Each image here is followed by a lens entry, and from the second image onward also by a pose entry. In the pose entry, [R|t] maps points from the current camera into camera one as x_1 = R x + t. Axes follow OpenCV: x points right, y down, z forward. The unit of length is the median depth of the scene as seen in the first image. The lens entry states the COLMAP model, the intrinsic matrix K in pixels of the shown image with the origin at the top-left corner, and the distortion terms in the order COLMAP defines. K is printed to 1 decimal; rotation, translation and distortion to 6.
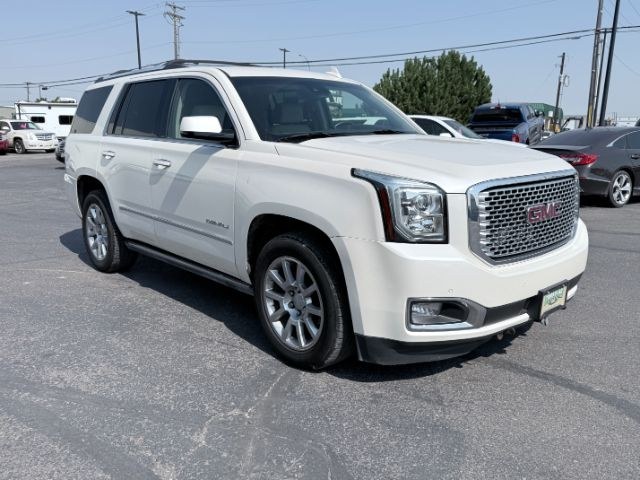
lens RADIAL K [[538.8, 0, 318.0], [0, 538.8, 237.5], [0, 0, 1]] dist [0.020639, -0.039933]
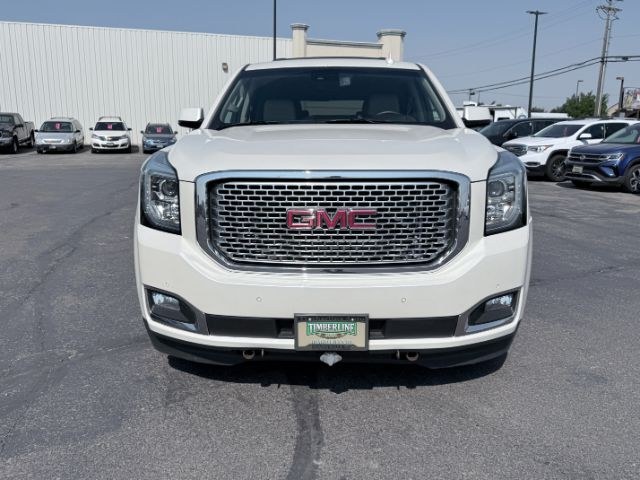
lens RADIAL K [[538.8, 0, 326.5], [0, 538.8, 240.2], [0, 0, 1]] dist [0.020639, -0.039933]
pose [[0.739933, 0.140185, -0.657911, 0.891474], [-0.140876, 0.988649, 0.052217, -0.054376], [0.657764, 0.054047, 0.751283, 0.402529]]
